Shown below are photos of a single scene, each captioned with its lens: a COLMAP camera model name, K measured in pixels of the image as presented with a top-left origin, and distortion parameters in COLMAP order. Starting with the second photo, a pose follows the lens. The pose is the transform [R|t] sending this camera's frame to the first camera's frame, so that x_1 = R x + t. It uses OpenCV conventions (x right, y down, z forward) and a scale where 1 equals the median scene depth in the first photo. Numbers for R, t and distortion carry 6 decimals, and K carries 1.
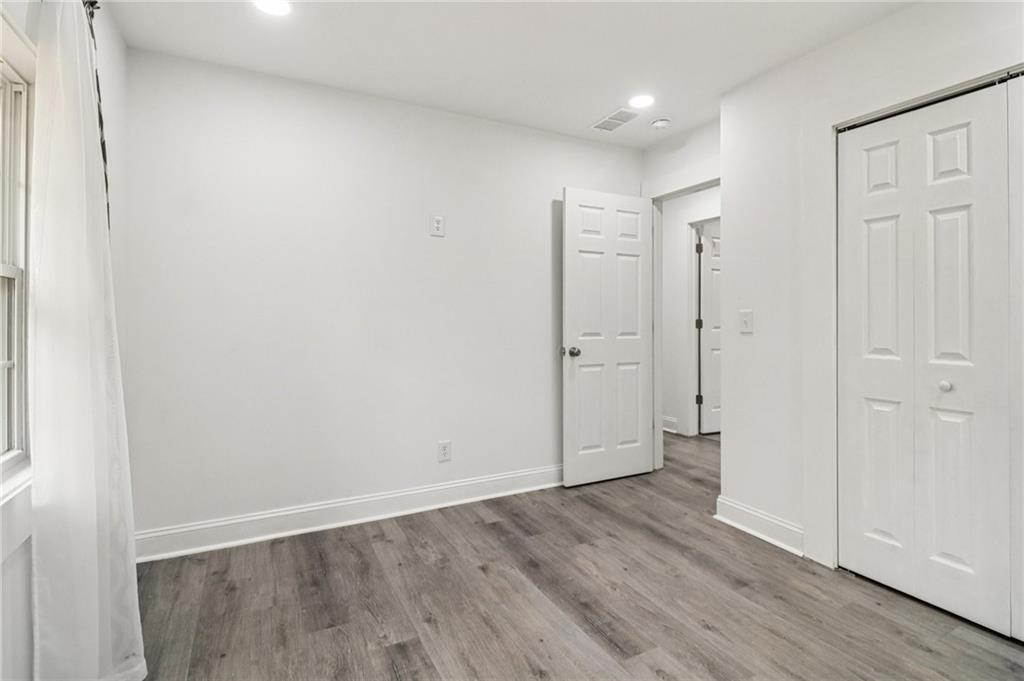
lens RADIAL K [[532.8, 0, 510.9], [0, 532.8, 321.6], [0, 0, 1]] dist [0.000798, 0.000137]
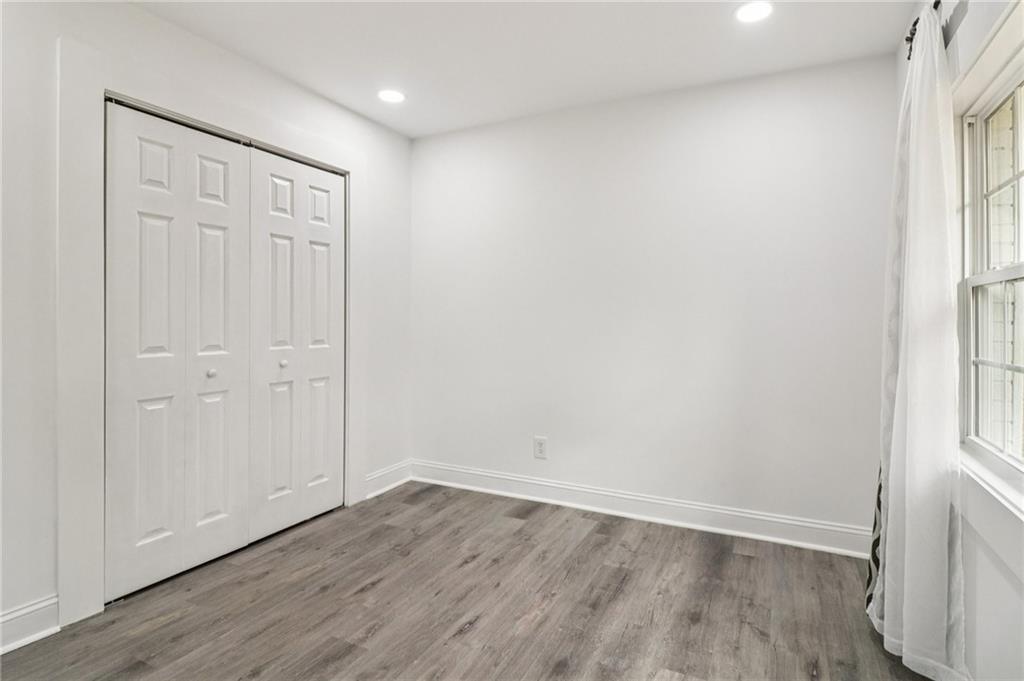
lens RADIAL K [[523.9, 0, 546.6], [0, 523.9, 321.4], [0, 0, 1]] dist [0.034890, -0.000566]
pose [[-0.610087, -0.004885, 0.792320, -0.563249], [-0.000921, 0.999985, 0.005456, -0.002636], [-0.792334, 0.002599, -0.610082, 1.074522]]
